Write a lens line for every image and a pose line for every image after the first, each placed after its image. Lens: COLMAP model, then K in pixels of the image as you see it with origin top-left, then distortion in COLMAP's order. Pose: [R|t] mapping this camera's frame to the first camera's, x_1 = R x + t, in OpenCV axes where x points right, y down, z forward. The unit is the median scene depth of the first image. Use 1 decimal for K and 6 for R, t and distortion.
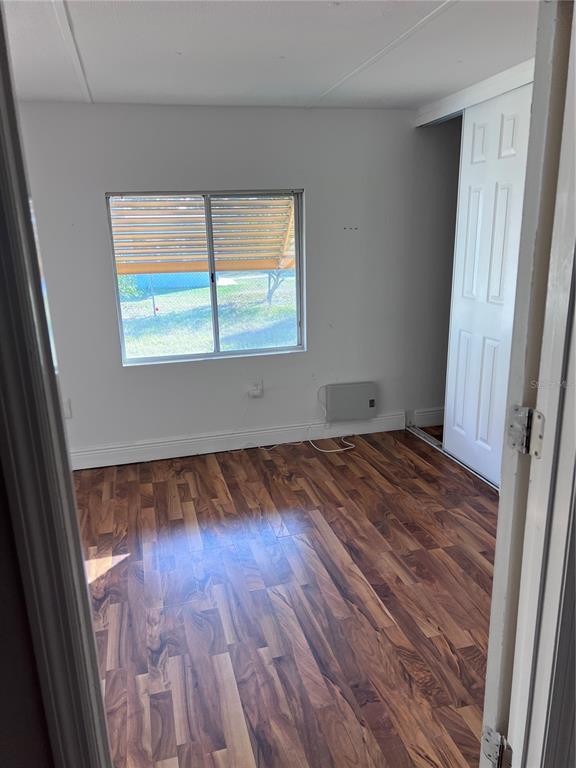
lens RADIAL K [[583.2, 0, 285.6], [0, 583.2, 383.5], [0, 0, 1]] dist [0.035855, -0.010340]
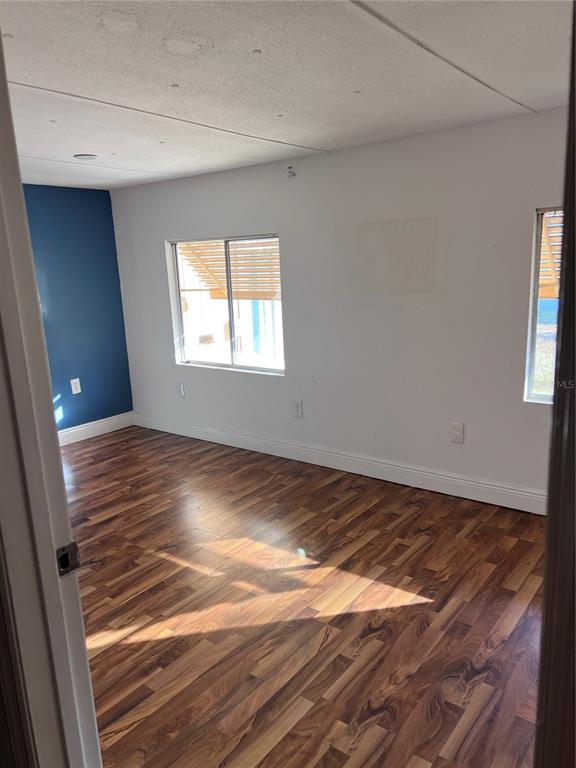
lens RADIAL K [[583.2, 0, 288.2], [0, 583.2, 388.0], [0, 0, 1]] dist [0.035855, -0.010340]
pose [[0.612183, 0.169802, -0.772269, 0.258761], [-0.181130, 0.980815, 0.072073, -0.066447], [0.769691, 0.095759, 0.631194, 0.208122]]
